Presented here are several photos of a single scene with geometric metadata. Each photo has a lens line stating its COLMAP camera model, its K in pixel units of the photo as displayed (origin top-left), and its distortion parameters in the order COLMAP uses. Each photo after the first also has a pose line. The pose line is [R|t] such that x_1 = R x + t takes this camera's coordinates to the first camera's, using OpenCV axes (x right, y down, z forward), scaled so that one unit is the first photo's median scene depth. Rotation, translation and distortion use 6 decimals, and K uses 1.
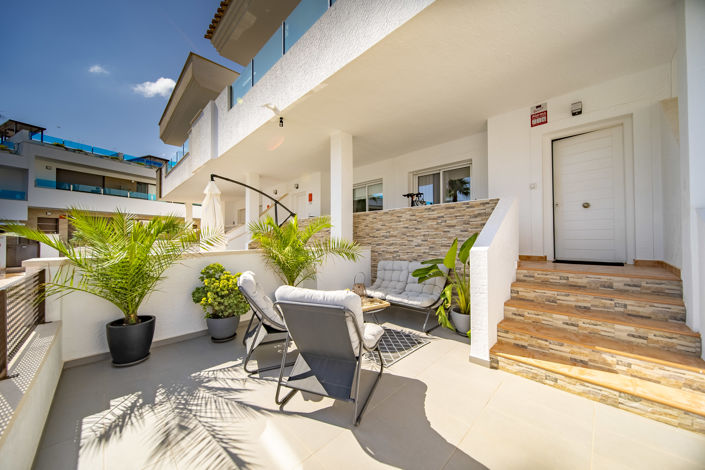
lens RADIAL K [[249.1, 0, 352.5], [0, 249.1, 235.0], [0, 0, 1]] dist [0.000671, -0.000051]
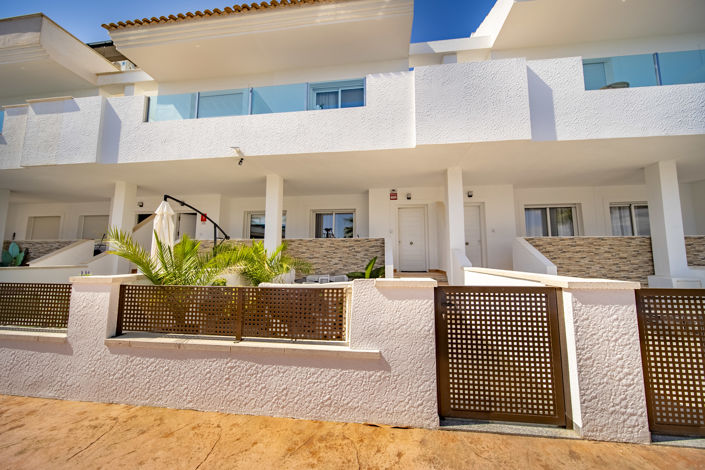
lens RADIAL K [[244.5, 0, 352.5], [0, 244.5, 235.0], [0, 0, 1]] dist [0.013575, -0.000001]
pose [[0.791925, 0.065625, 0.607082, -0.560682], [-0.012405, 0.995732, -0.091457, 0.001031], [-0.610493, 0.064896, 0.789359, -0.240412]]
